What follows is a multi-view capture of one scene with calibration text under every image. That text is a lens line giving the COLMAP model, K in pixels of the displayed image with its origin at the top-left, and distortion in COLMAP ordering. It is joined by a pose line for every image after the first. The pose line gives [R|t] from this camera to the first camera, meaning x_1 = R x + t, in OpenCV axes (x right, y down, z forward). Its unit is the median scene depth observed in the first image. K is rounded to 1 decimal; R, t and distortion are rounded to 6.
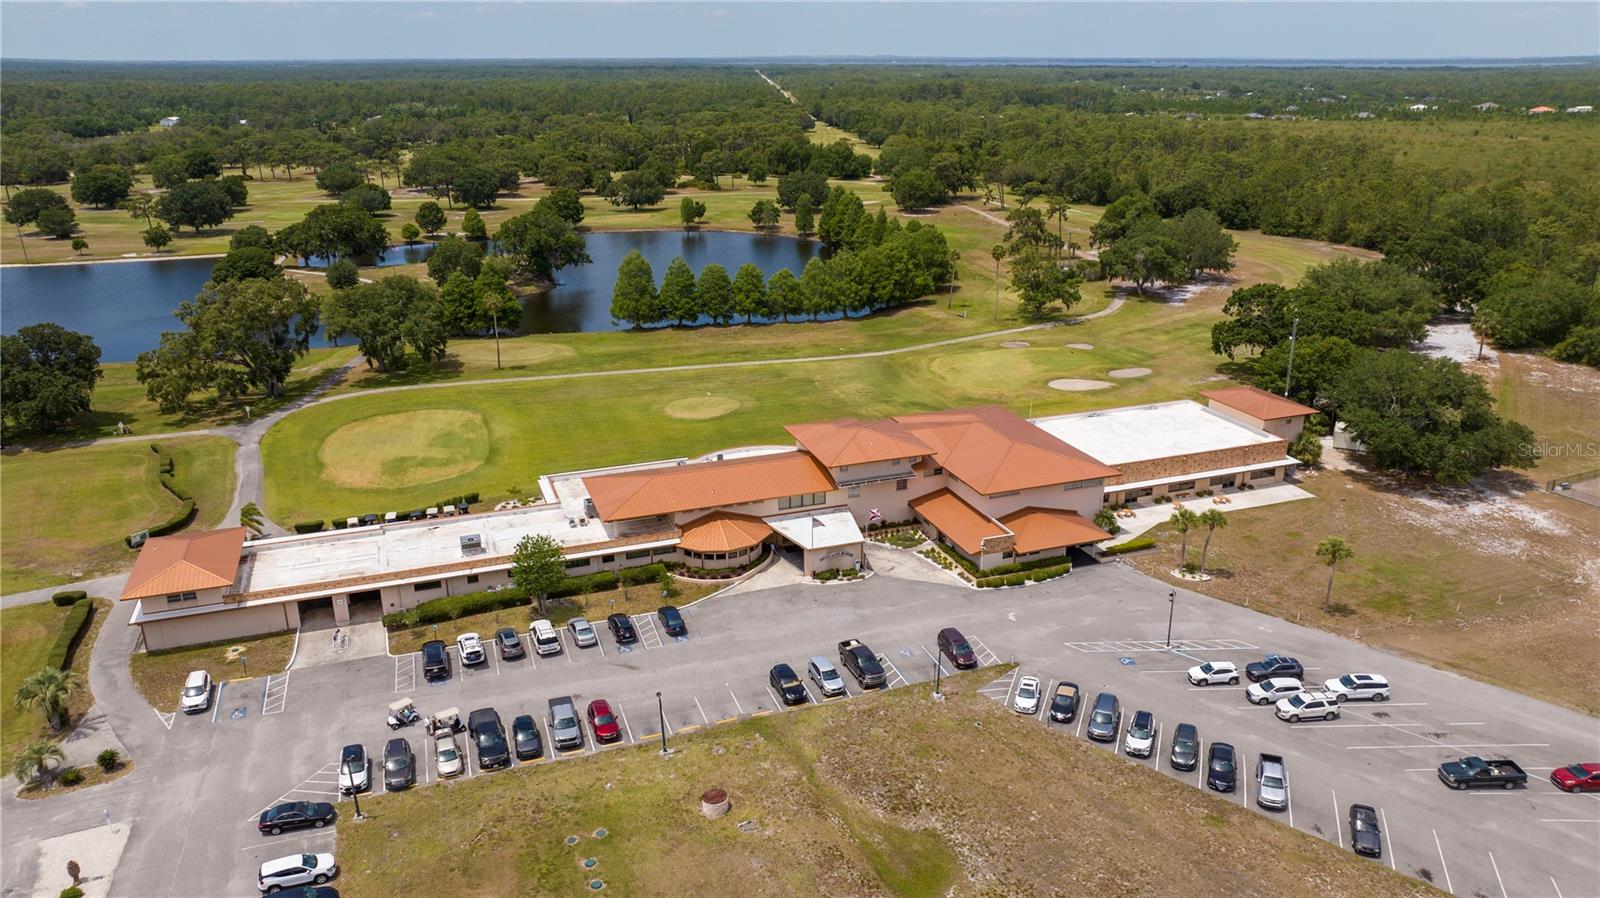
lens RADIAL K [[1125.1, 0, 802.6], [0, 1125.1, 448.9], [0, 0, 1]] dist [-0.030414, 0.026179]
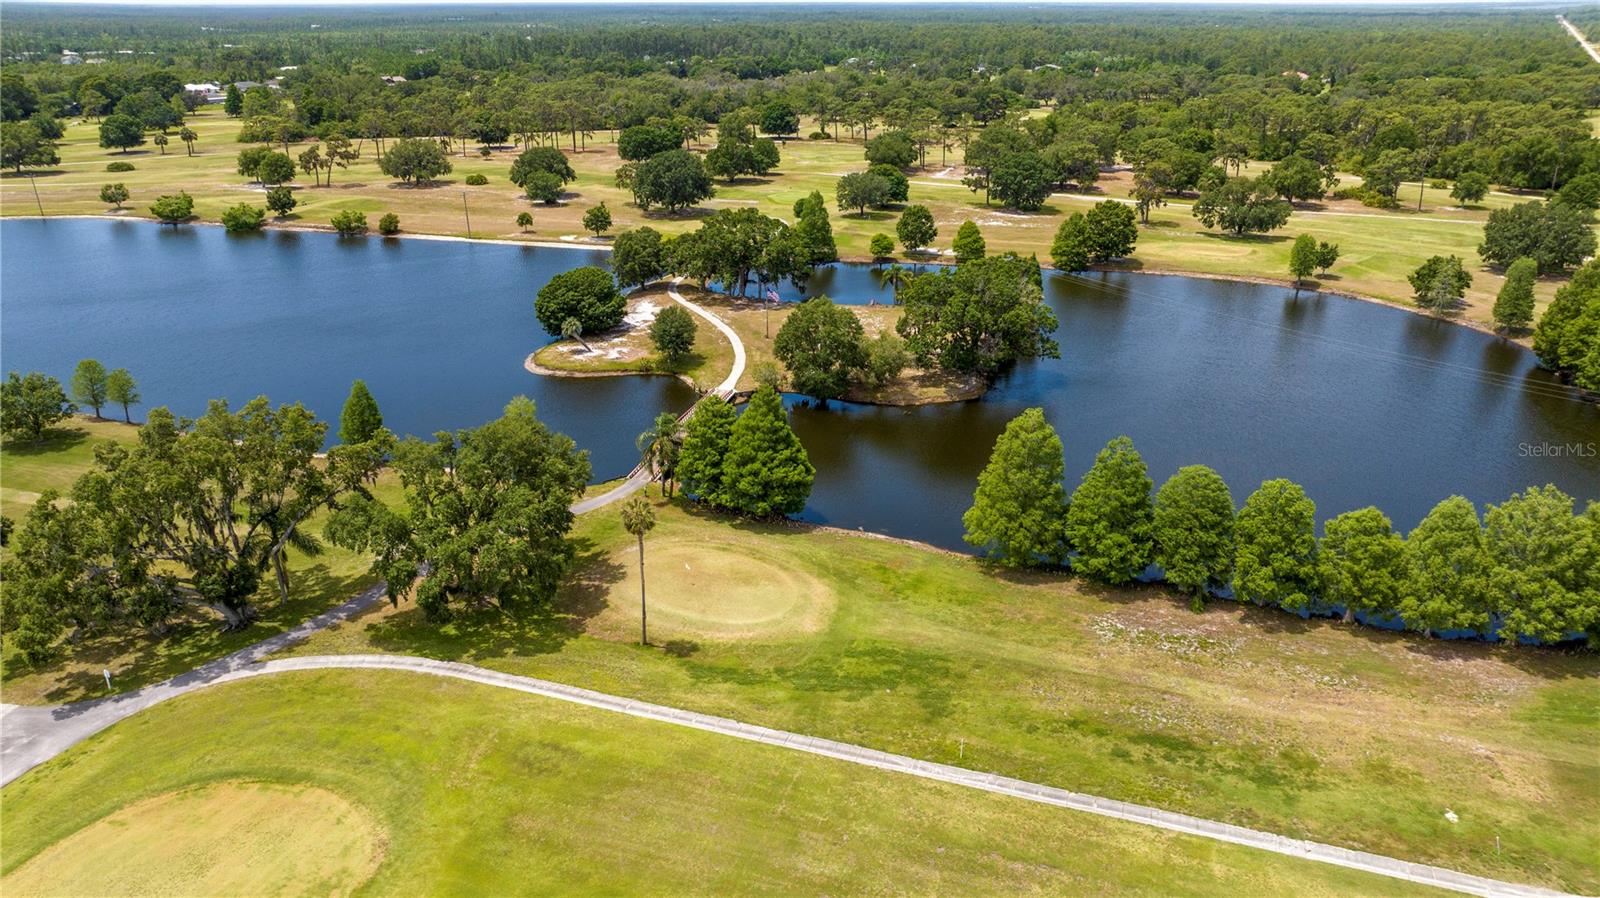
lens RADIAL K [[1125.1, 0, 797.1], [0, 1125.1, 451.1], [0, 0, 1]] dist [-0.030414, 0.026179]
pose [[0.823585, 0.212117, -0.526037, 0.014354], [-0.187702, 0.977109, 0.100132, -0.116529], [0.535235, 0.016271, 0.844547, 0.332895]]
